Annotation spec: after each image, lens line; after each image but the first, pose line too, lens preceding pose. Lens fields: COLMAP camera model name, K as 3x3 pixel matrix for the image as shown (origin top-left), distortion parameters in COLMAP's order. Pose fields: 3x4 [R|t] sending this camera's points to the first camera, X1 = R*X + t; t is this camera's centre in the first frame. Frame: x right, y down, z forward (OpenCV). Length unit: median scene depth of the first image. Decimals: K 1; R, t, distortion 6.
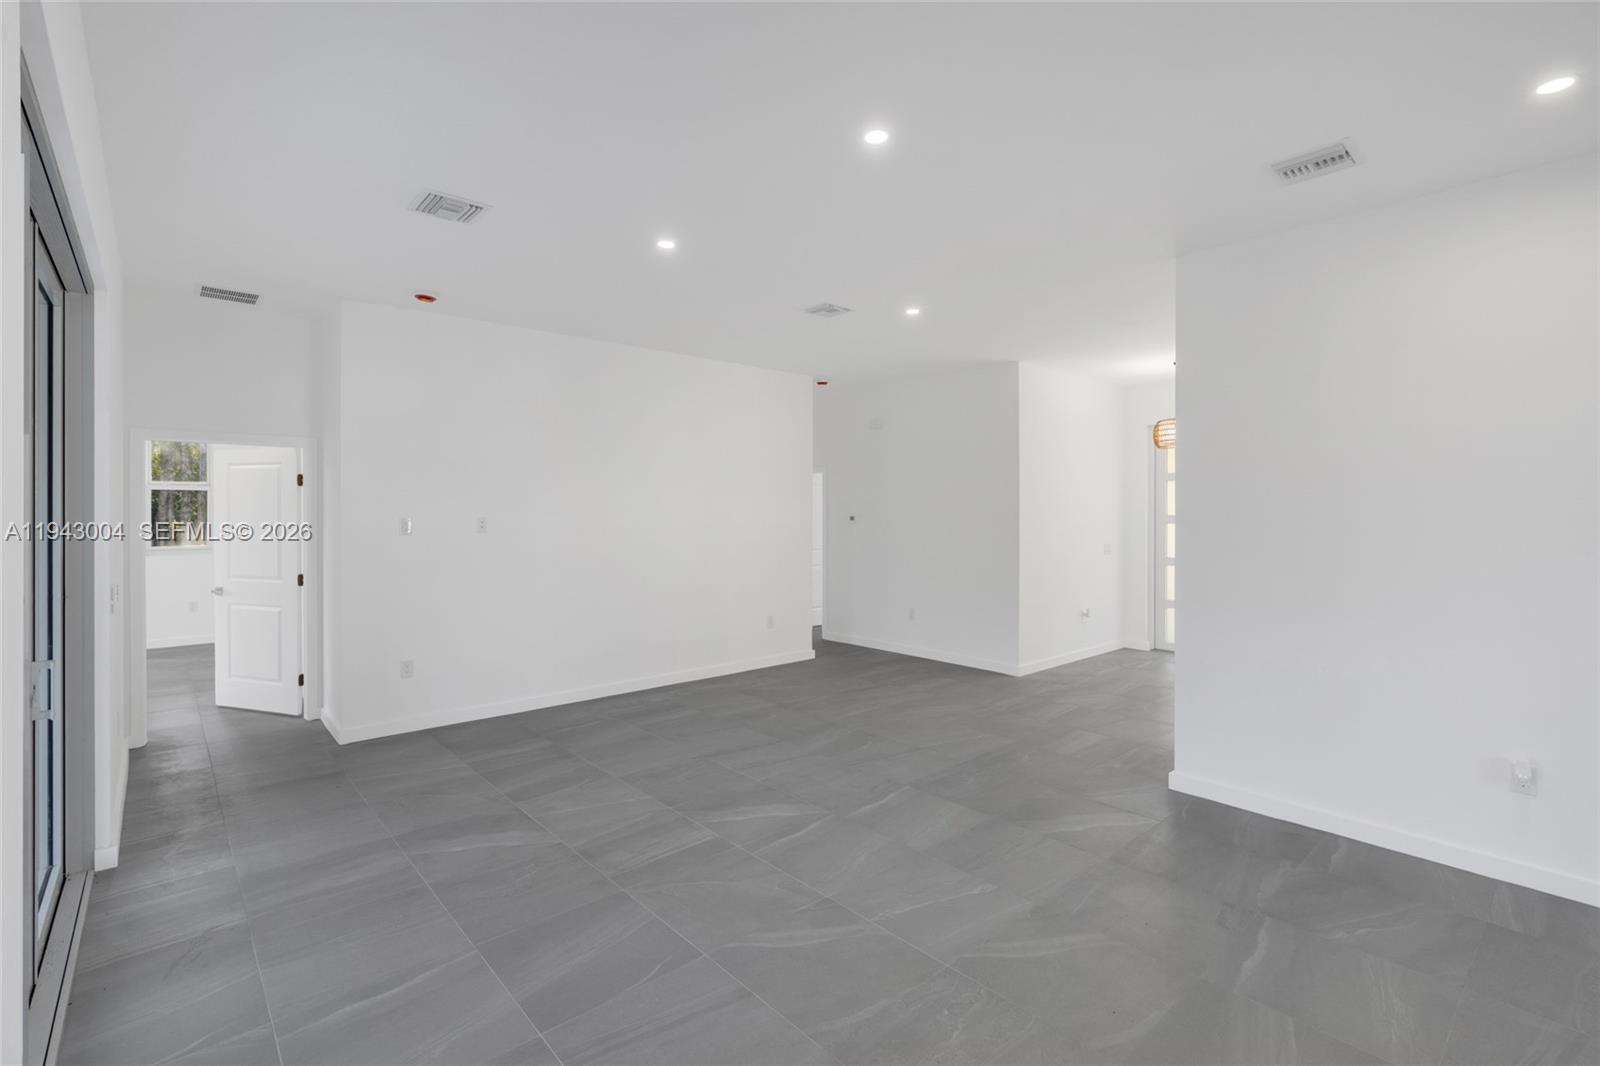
lens RADIAL K [[723.9, 0, 787.9], [0, 723.9, 522.9], [0, 0, 1]] dist [-0.000861, 0.000512]
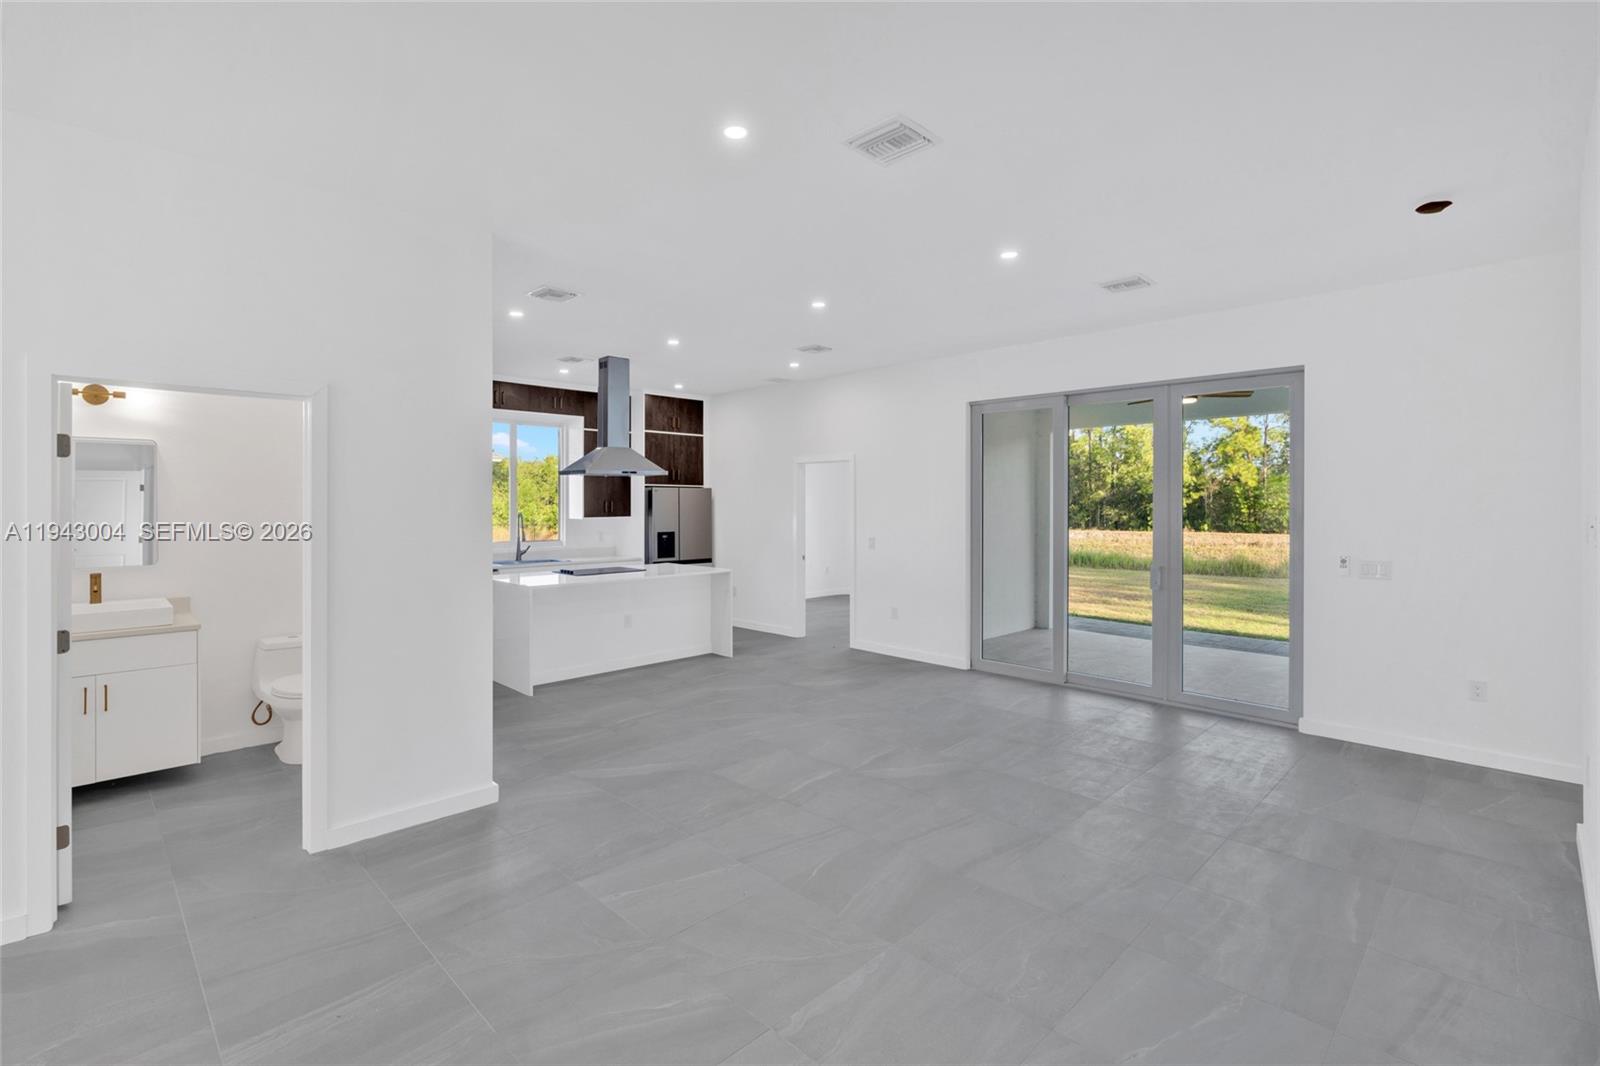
lens RADIAL K [[724.1, 0, 802.9], [0, 724.1, 501.9], [0, 0, 1]] dist [-0.000267, 0.000012]
pose [[-0.997397, -0.003370, -0.072028, 0.221444], [-0.004100, 0.999942, 0.009997, -0.029775], [0.071990, 0.010267, -0.997353, 2.121662]]
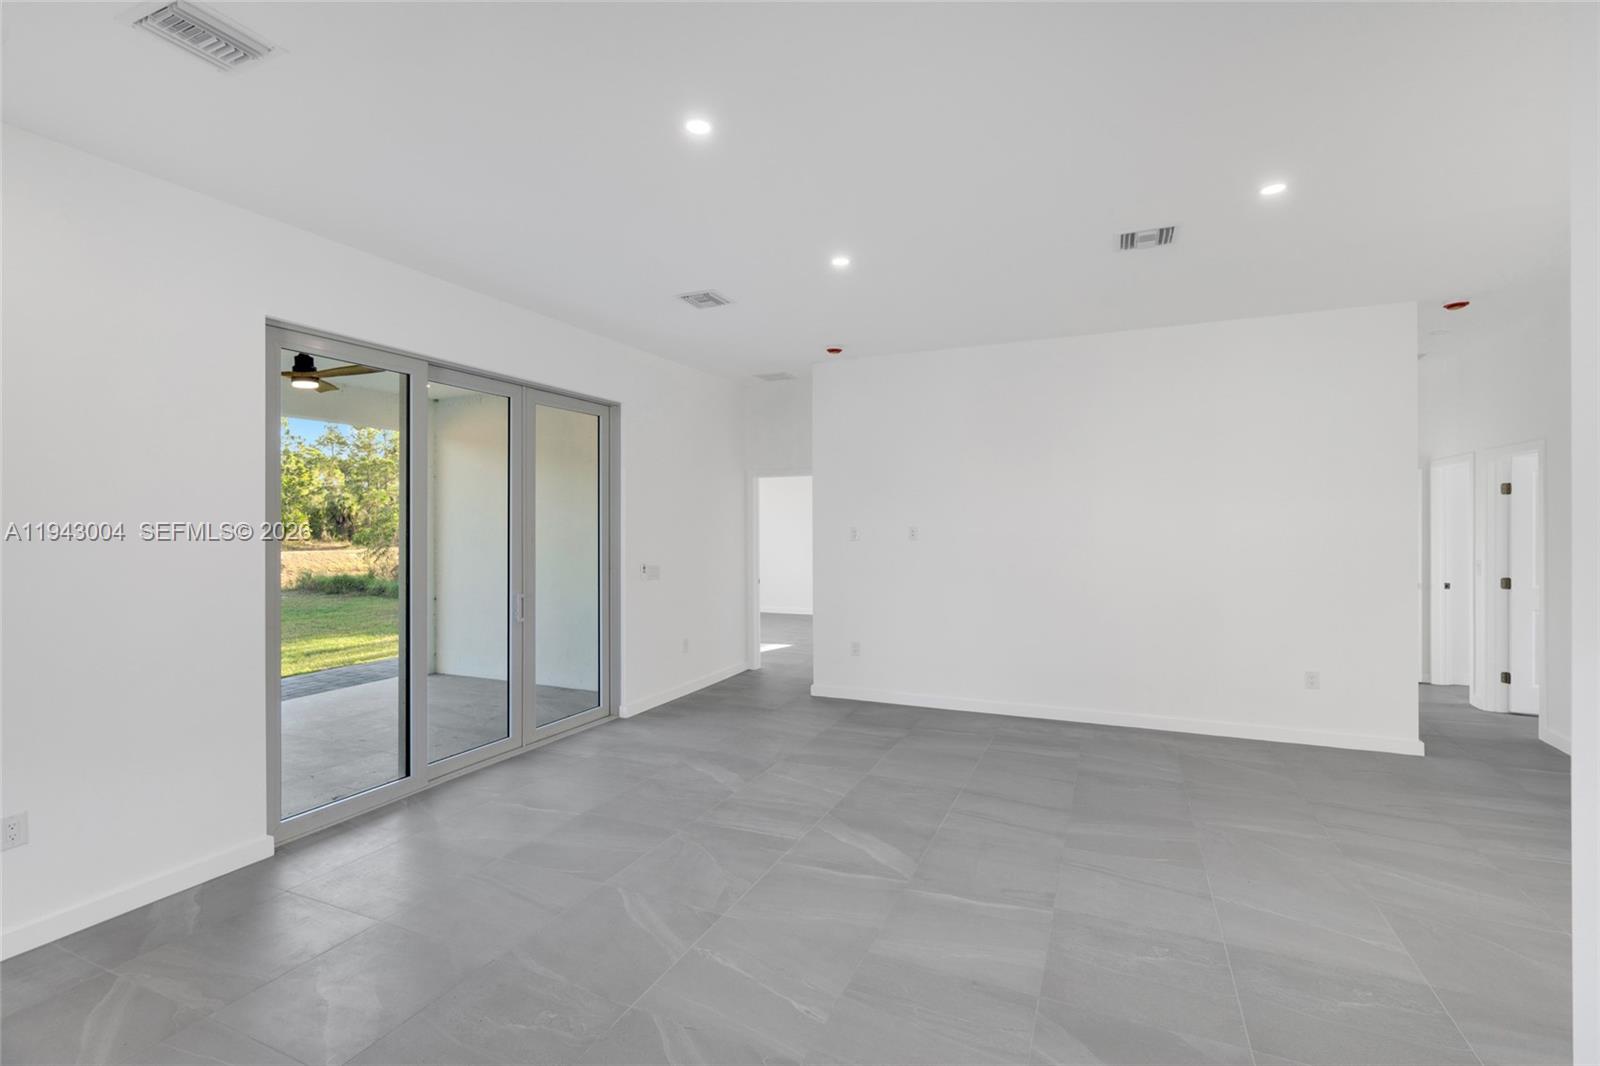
lens RADIAL K [[723.9, 0, 787.9], [0, 723.9, 522.9], [0, 0, 1]] dist [-0.000861, 0.000512]
pose [[0.406309, -0.006665, -0.913711, 0.769292], [-0.004730, 0.999945, -0.009398, -0.001322], [0.913723, 0.008140, 0.406255, 0.532570]]
